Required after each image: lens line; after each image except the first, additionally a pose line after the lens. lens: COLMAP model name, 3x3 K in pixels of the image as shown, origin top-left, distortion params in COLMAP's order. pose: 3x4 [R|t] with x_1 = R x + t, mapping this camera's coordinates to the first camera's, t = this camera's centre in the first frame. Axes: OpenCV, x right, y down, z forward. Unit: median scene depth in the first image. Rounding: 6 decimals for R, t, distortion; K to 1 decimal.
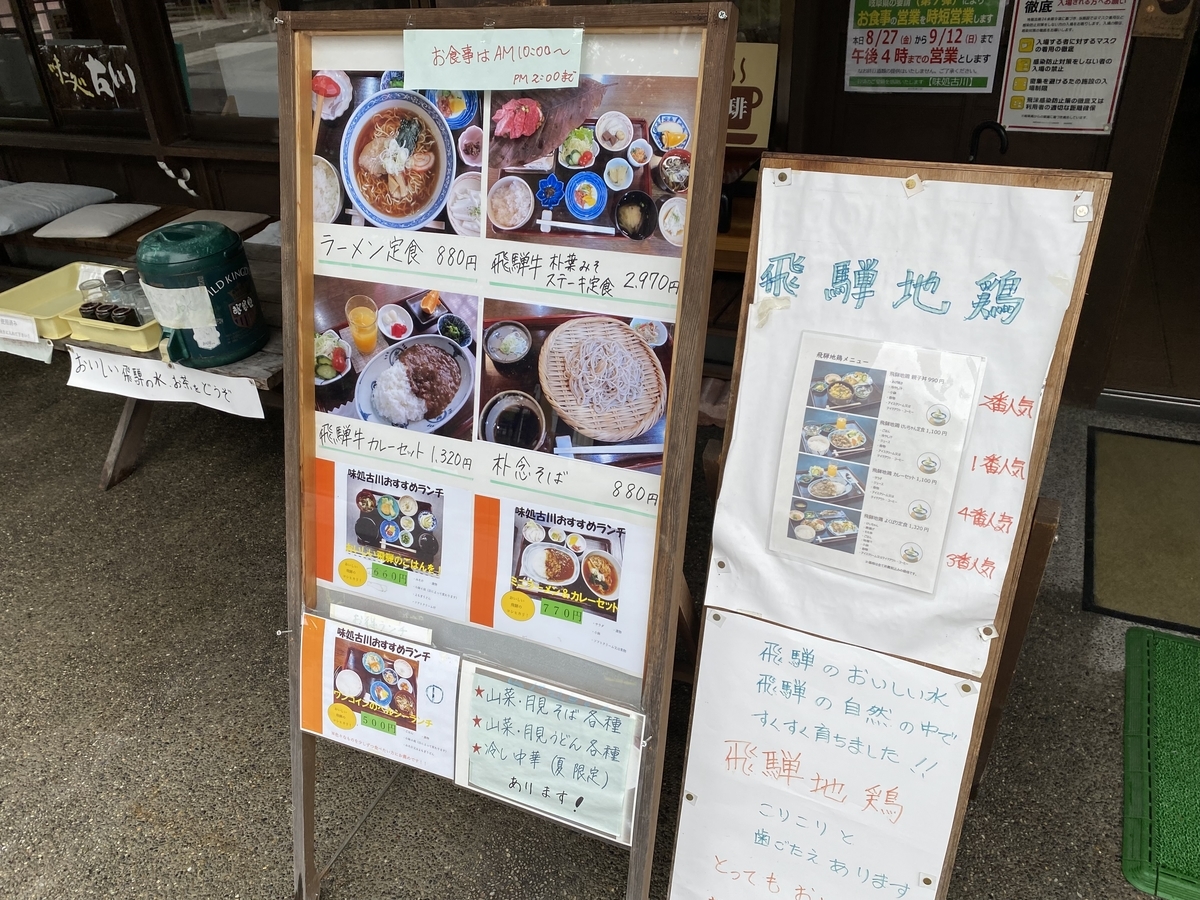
lens RADIAL K [[911.1, 0, 605.9], [0, 911.1, 455.7], [0, 0, 1]] dist [0.007471, 0.000052]
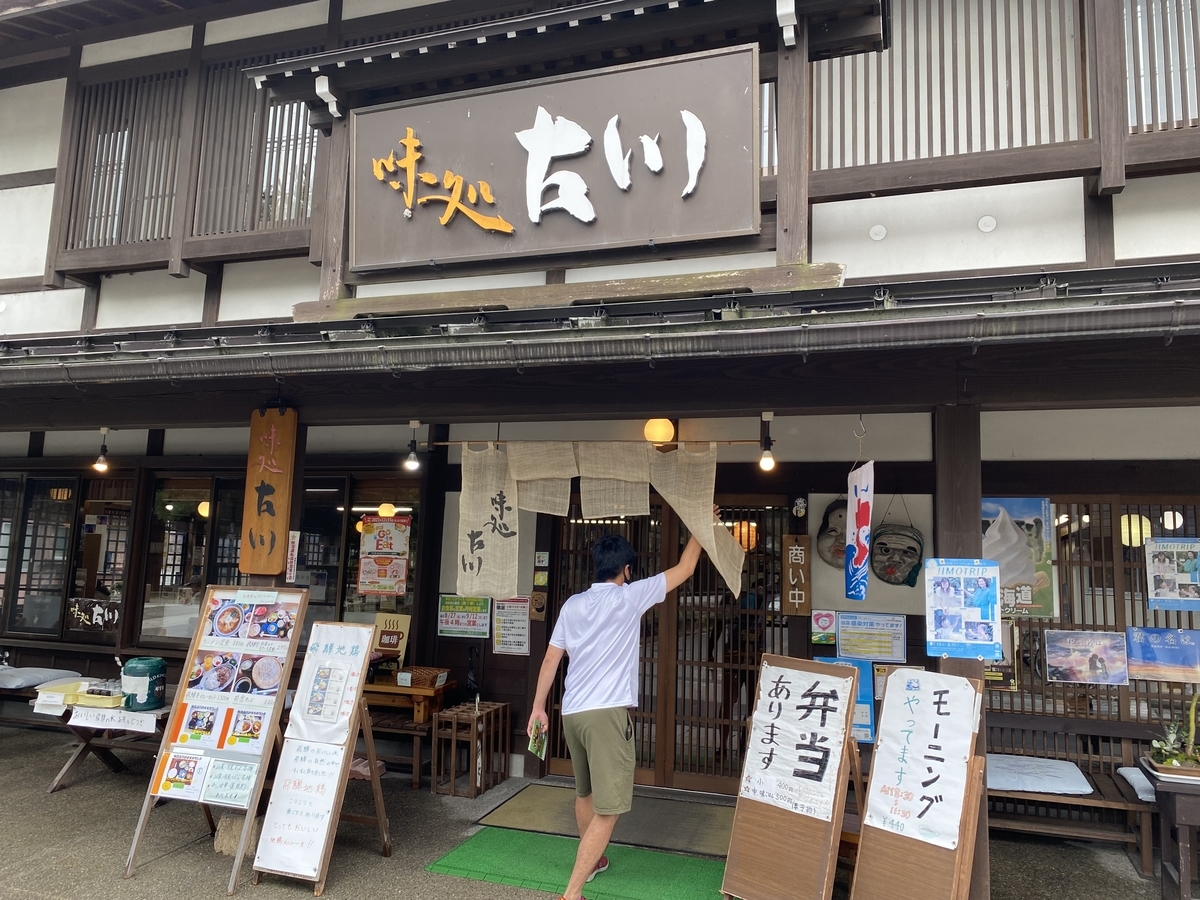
lens RADIAL K [[911.1, 0, 605.9], [0, 911.1, 455.7], [0, 0, 1]] dist [0.007471, 0.000052]
pose [[0.991644, 0.086623, 0.095595, 0.924828], [-0.012372, 0.801471, -0.597906, 1.409444], [-0.128409, 0.591728, 0.795845, -2.701502]]
